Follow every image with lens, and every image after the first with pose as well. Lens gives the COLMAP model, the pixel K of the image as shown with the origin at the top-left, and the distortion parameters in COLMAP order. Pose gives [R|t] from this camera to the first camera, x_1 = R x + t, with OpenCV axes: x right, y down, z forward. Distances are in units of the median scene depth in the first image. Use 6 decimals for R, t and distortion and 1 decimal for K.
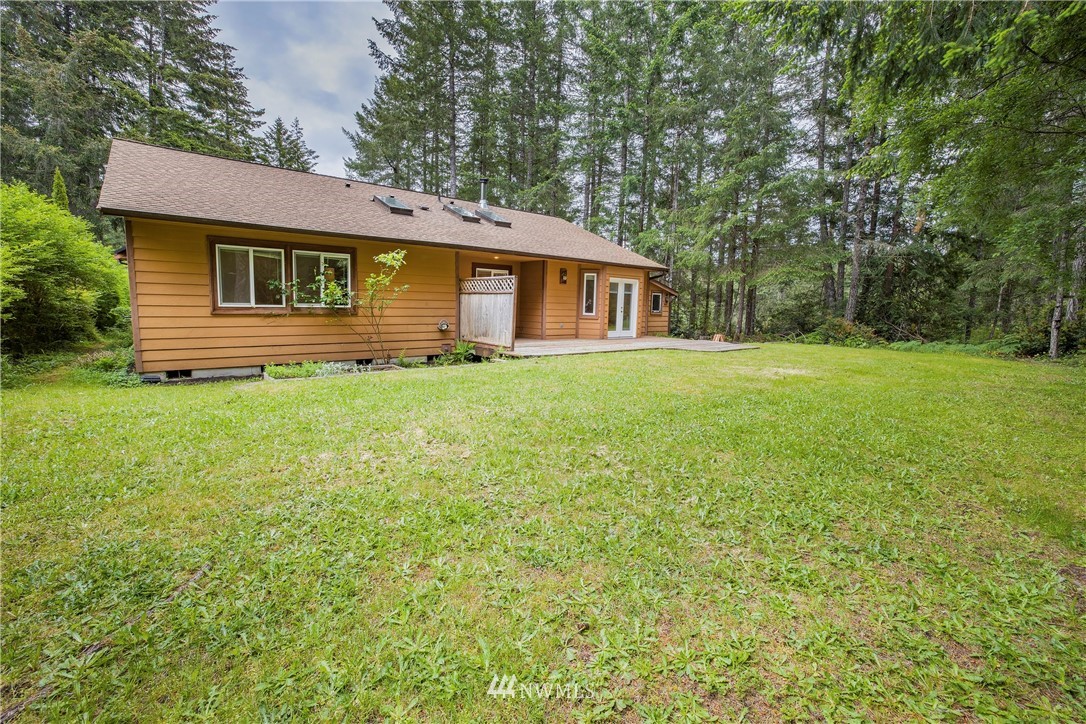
lens RADIAL K [[468.3, 0, 538.6], [0, 468.3, 358.2], [0, 0, 1]] dist [-0.030297, 0.000404]
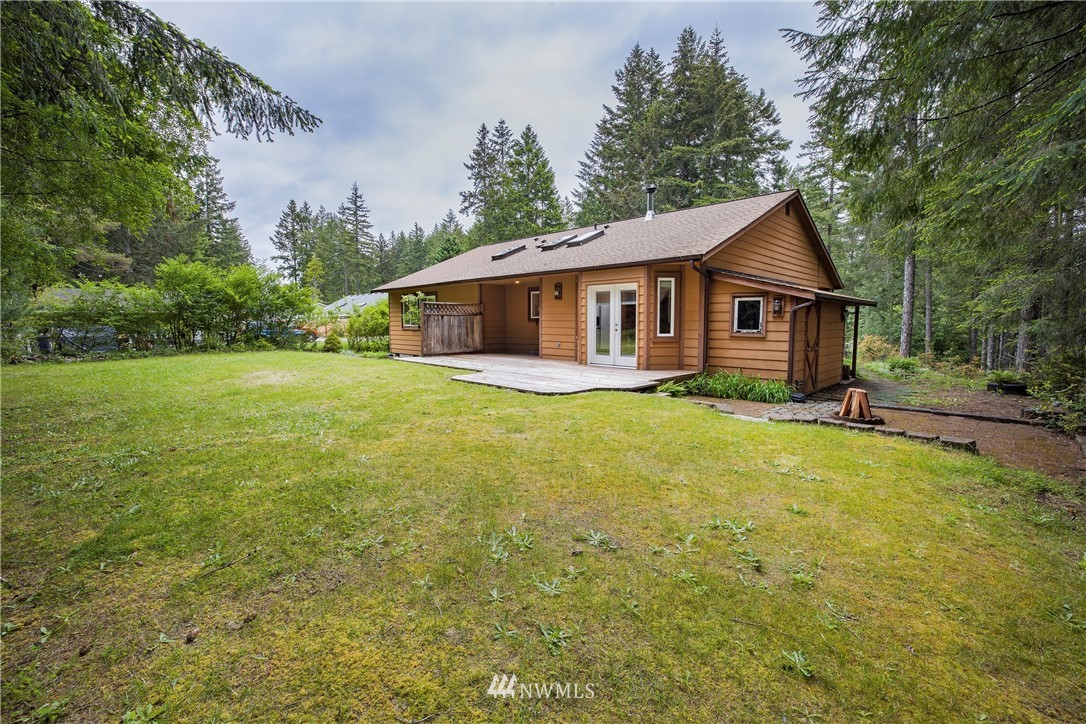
lens RADIAL K [[468.3, 0, 538.6], [0, 468.3, 358.2], [0, 0, 1]] dist [-0.030297, 0.000404]
pose [[0.105152, 0.046586, -0.993364, 0.896418], [-0.121044, 0.992074, 0.033713, -0.066484], [0.987062, 0.116696, 0.109958, 0.814419]]
